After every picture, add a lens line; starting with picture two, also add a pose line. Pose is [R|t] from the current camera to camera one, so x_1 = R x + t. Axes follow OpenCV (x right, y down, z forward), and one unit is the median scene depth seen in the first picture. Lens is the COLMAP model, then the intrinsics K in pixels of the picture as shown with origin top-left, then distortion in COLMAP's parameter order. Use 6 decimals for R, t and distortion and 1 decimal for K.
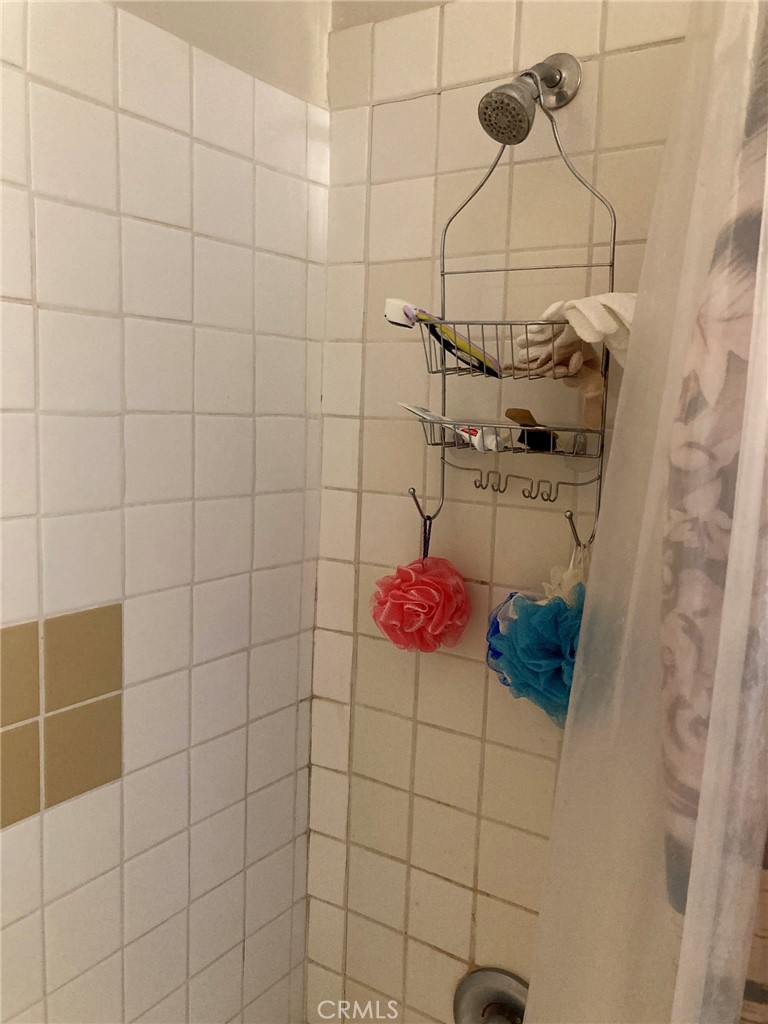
lens RADIAL K [[844.7, 0, 384.0], [0, 844.7, 512.0], [0, 0, 1]] dist [0.054293, -0.096347]
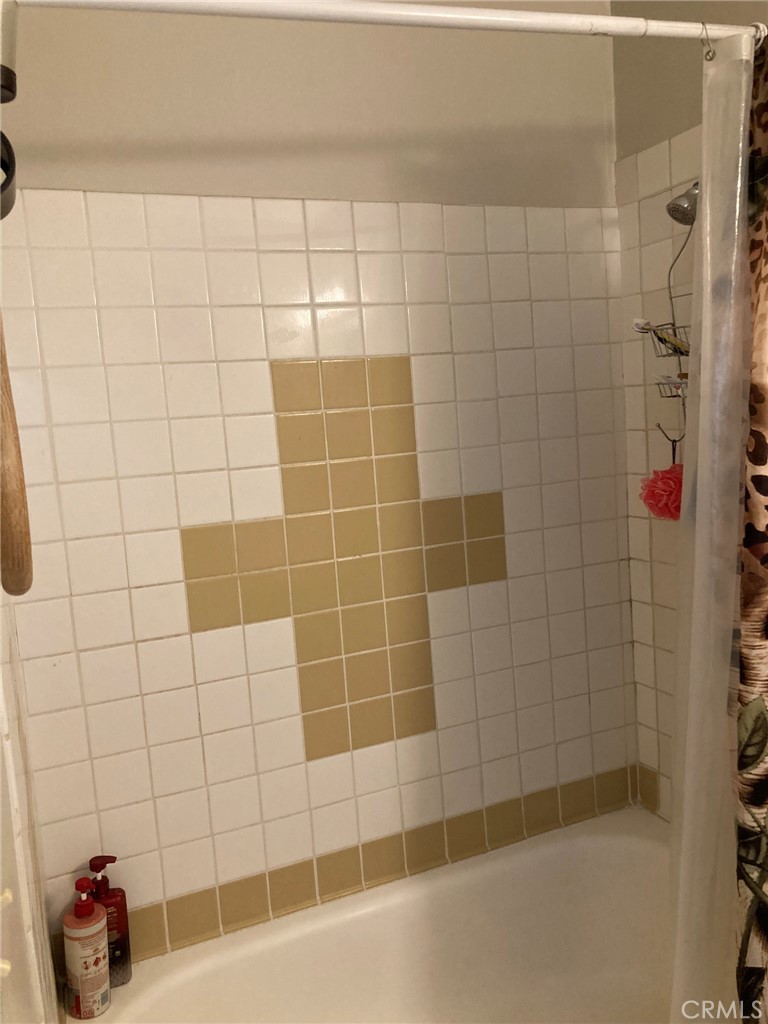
lens RADIAL K [[844.7, 0, 384.0], [0, 844.7, 512.0], [0, 0, 1]] dist [0.054293, -0.096347]
pose [[0.834189, -0.029276, -0.550700, 0.472250], [0.038288, 0.999255, 0.004876, 0.112288], [0.550147, -0.025153, 0.834689, -0.702245]]
